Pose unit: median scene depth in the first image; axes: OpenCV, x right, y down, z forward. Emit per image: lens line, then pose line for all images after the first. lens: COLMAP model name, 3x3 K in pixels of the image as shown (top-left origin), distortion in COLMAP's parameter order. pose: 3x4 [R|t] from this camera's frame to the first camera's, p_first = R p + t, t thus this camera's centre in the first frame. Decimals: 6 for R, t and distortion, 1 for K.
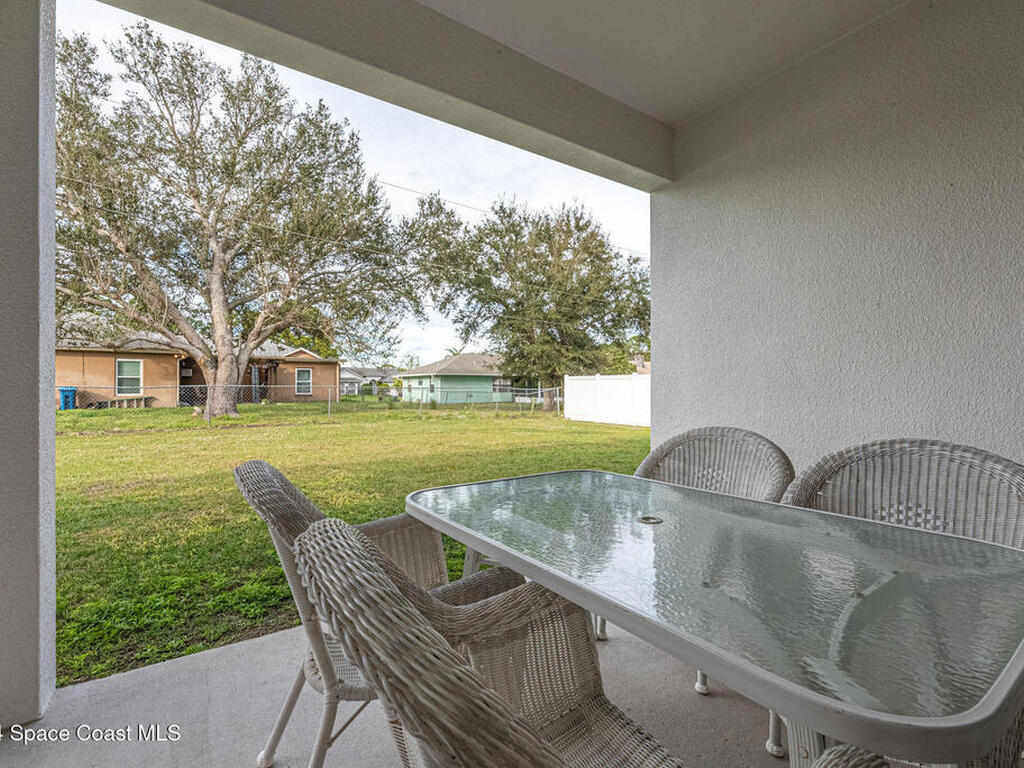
lens RADIAL K [[463.0, 0, 509.3], [0, 463.0, 389.7], [0, 0, 1]] dist [0.000586, 0.000423]
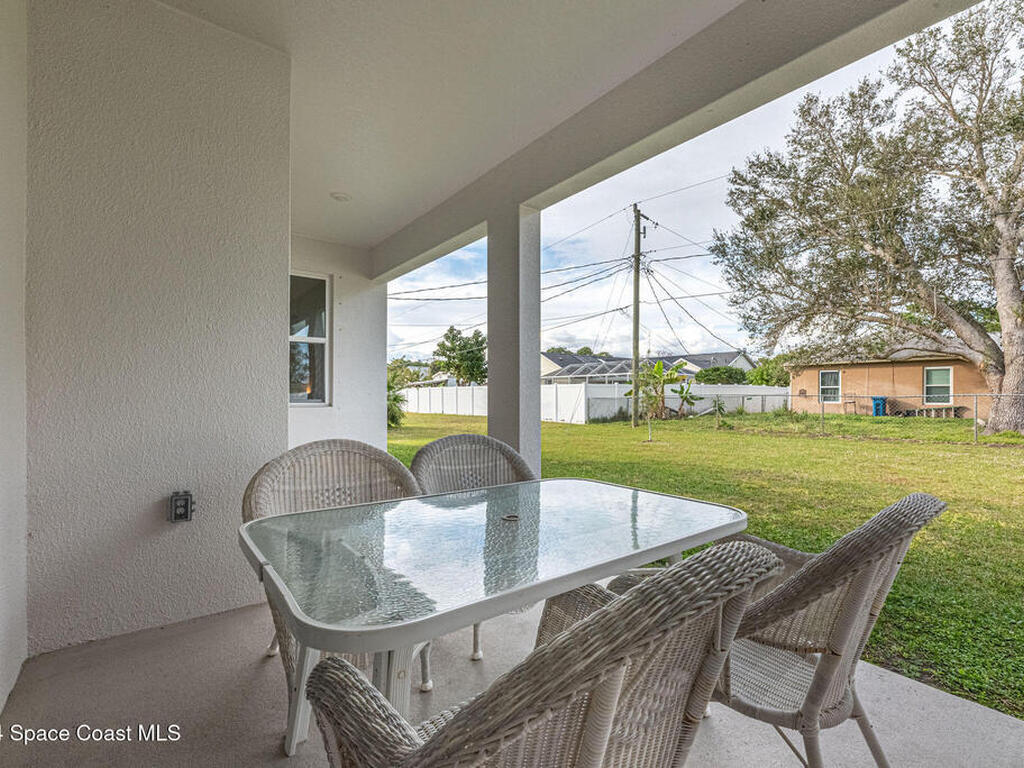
lens RADIAL K [[463.0, 0, 509.3], [0, 463.0, 389.7], [0, 0, 1]] dist [0.000586, 0.000423]
pose [[0.069653, -0.009296, -0.997528, 0.100960], [-0.008816, 0.999912, -0.009933, -0.001504], [0.997532, 0.009486, 0.069565, 0.066270]]
